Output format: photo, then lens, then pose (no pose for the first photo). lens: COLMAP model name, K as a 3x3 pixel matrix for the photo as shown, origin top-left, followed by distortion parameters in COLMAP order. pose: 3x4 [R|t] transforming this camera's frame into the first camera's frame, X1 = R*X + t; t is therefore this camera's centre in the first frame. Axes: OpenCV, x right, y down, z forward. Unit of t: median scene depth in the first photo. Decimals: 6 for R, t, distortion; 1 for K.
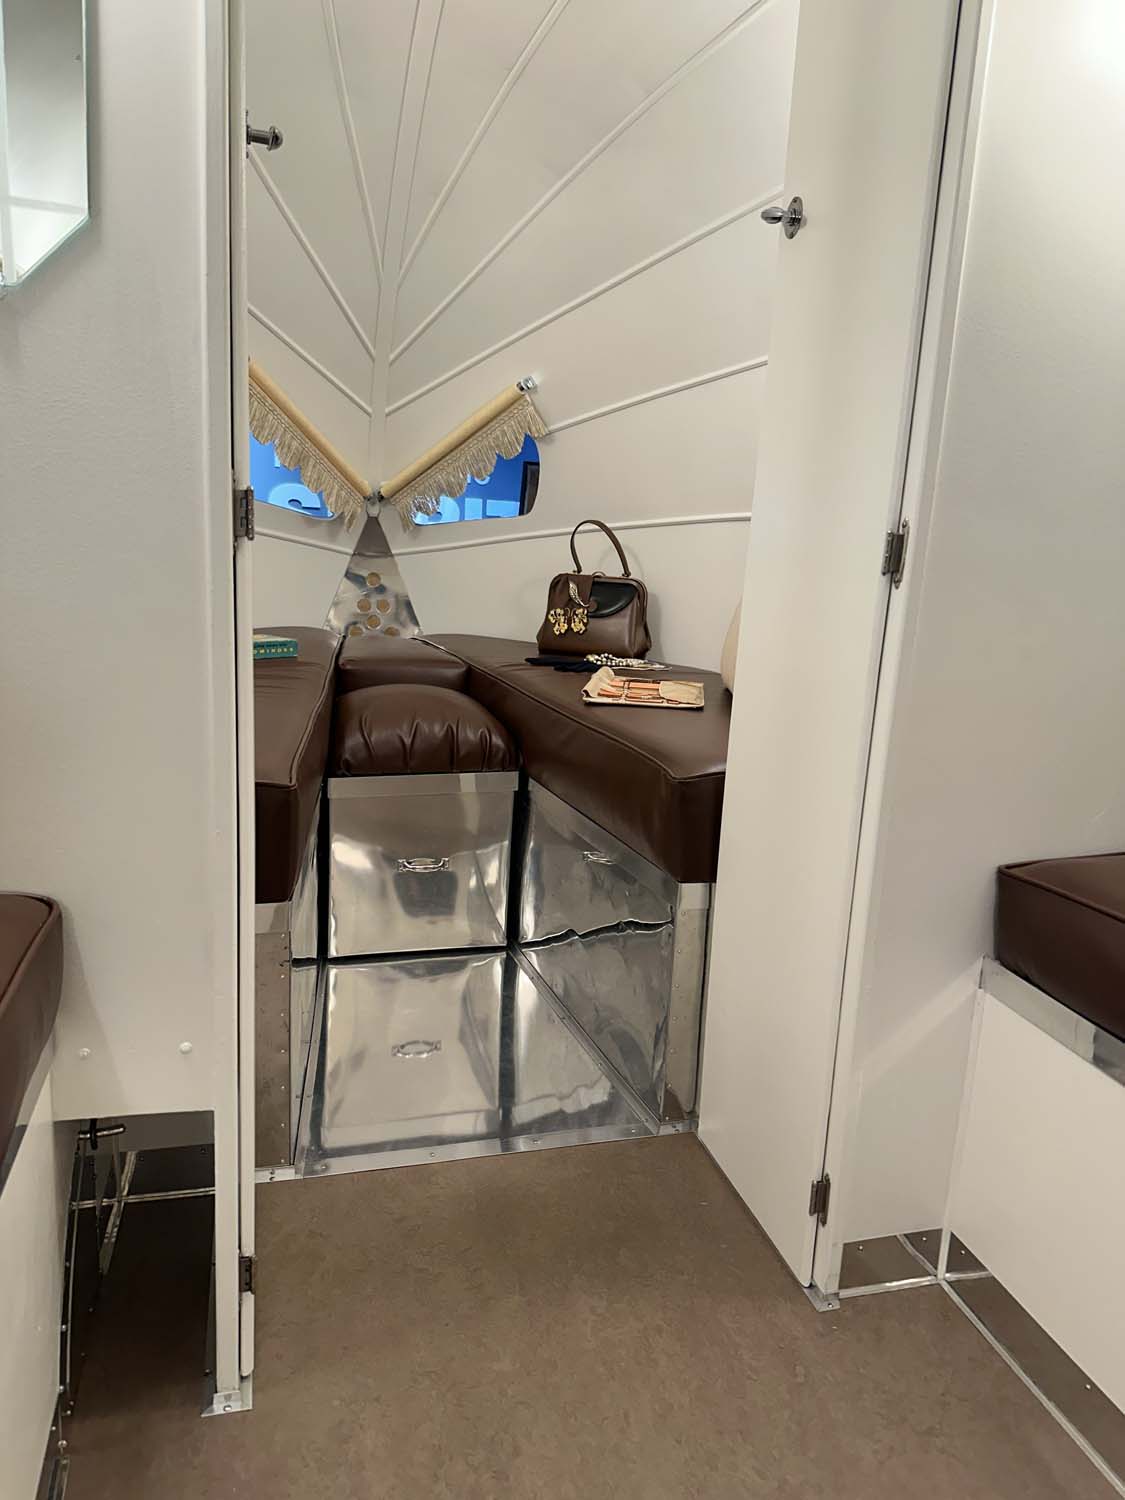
lens RADIAL K [[1057.6, 0, 562.5], [0, 1057.6, 750.0], [0, 0, 1]] dist [0.085870, -0.095765]
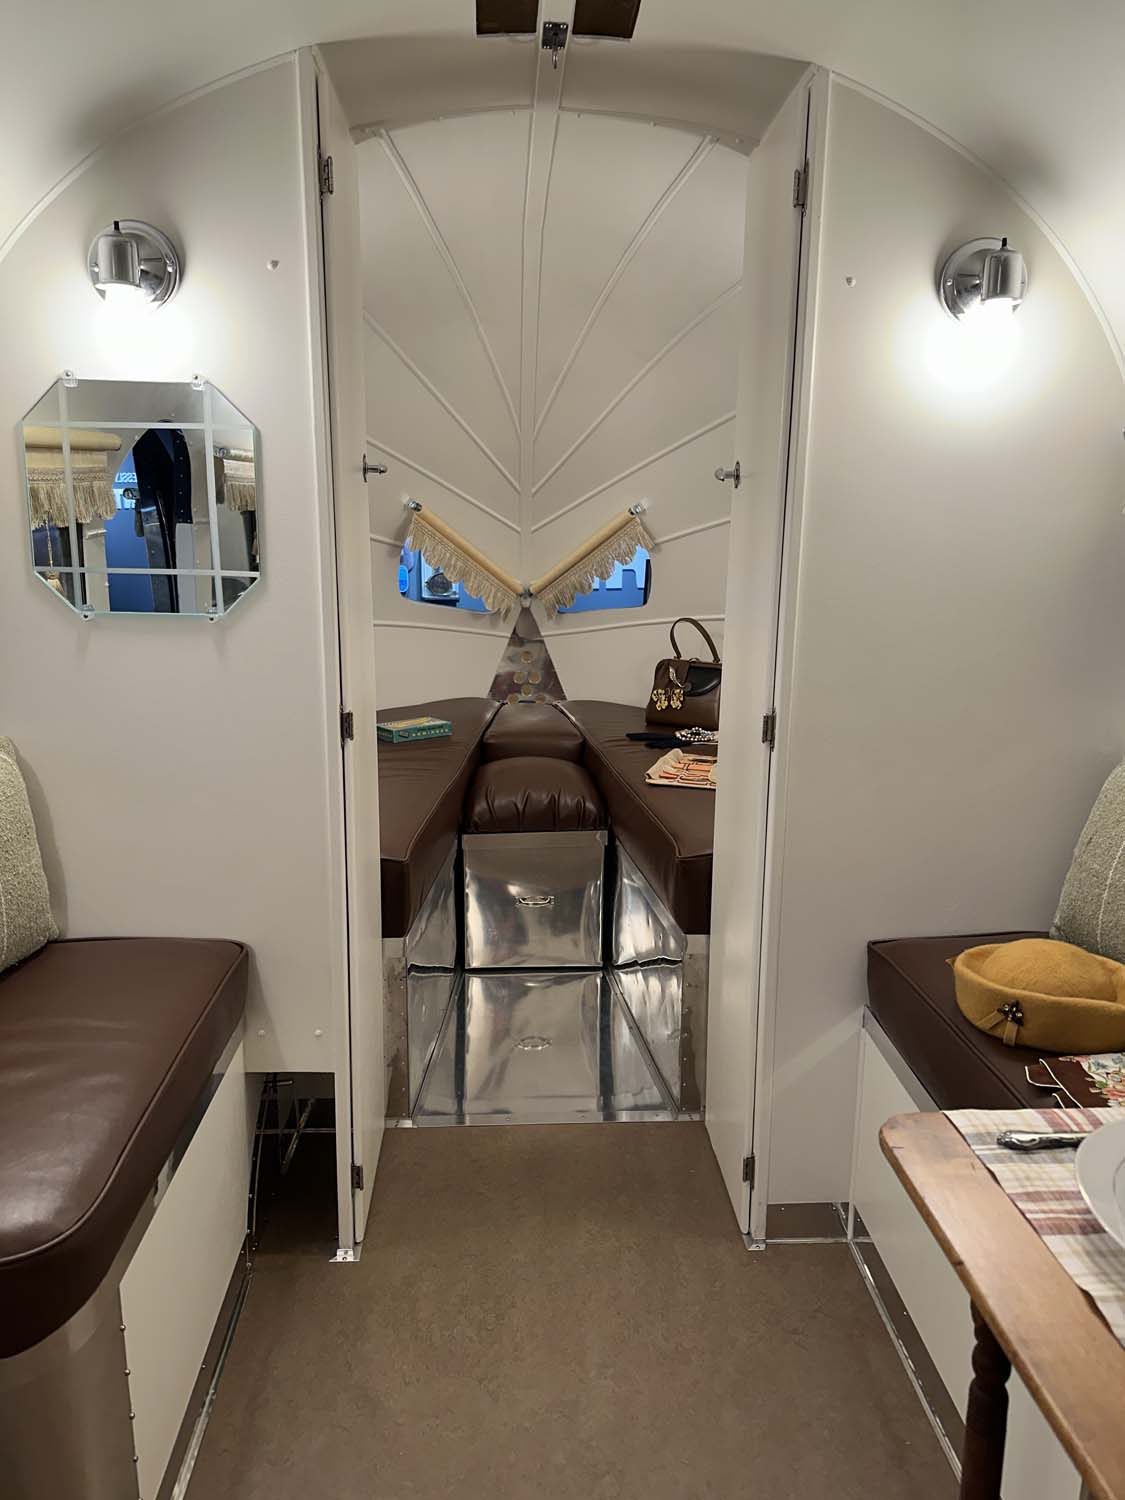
lens RADIAL K [[1059.0, 0, 554.6], [0, 1059.0, 714.0], [0, 0, 1]] dist [0.088377, -0.156058]
pose [[0.973659, -0.001734, -0.228001, 0.193702], [-0.004342, 0.999649, -0.026143, -0.088698], [0.227966, 0.026444, 0.973310, -0.275105]]
